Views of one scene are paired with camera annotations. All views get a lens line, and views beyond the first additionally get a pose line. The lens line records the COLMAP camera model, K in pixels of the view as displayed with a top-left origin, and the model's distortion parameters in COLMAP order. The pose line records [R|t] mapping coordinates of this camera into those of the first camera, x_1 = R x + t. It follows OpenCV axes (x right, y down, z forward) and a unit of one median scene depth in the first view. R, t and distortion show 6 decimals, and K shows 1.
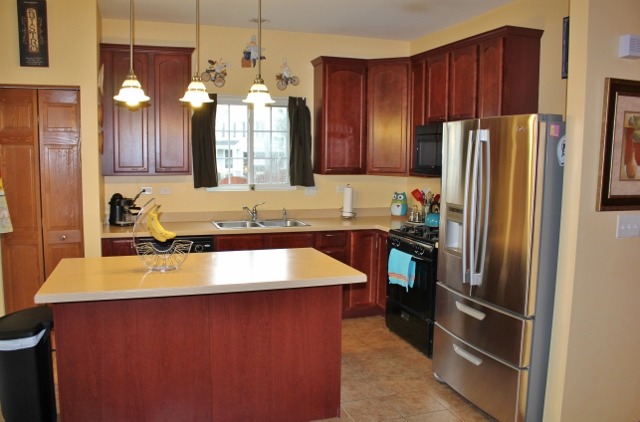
lens RADIAL K [[532.1, 0, 316.2], [0, 532.1, 212.9], [0, 0, 1]] dist [-0.145660, 0.118525]
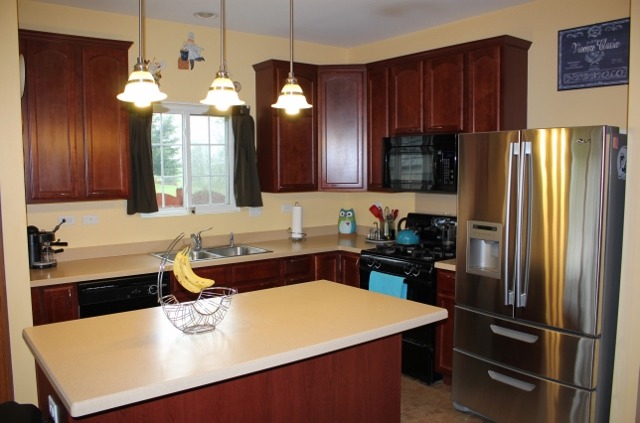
lens RADIAL K [[532.1, 0, 317.3], [0, 532.1, 213.8], [0, 0, 1]] dist [-0.145660, 0.118525]
pose [[0.946624, -0.044303, 0.319280, -0.213439], [0.051686, 0.998555, -0.014683, -0.021325], [-0.318168, 0.030401, 0.947547, 0.144034]]
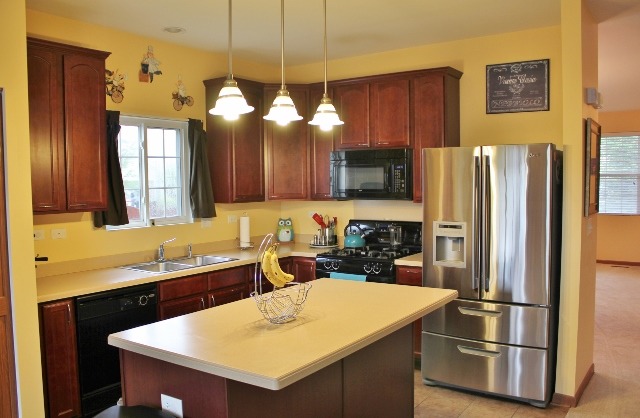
lens RADIAL K [[536.3, 0, 316.4], [0, 536.3, 211.4], [0, 0, 1]] dist [-0.118195, 0.049371]
pose [[0.808805, -0.054232, 0.585571, -0.428769], [0.086527, 0.995876, -0.027280, -0.021161], [-0.581677, 0.072732, 0.810162, 0.165435]]
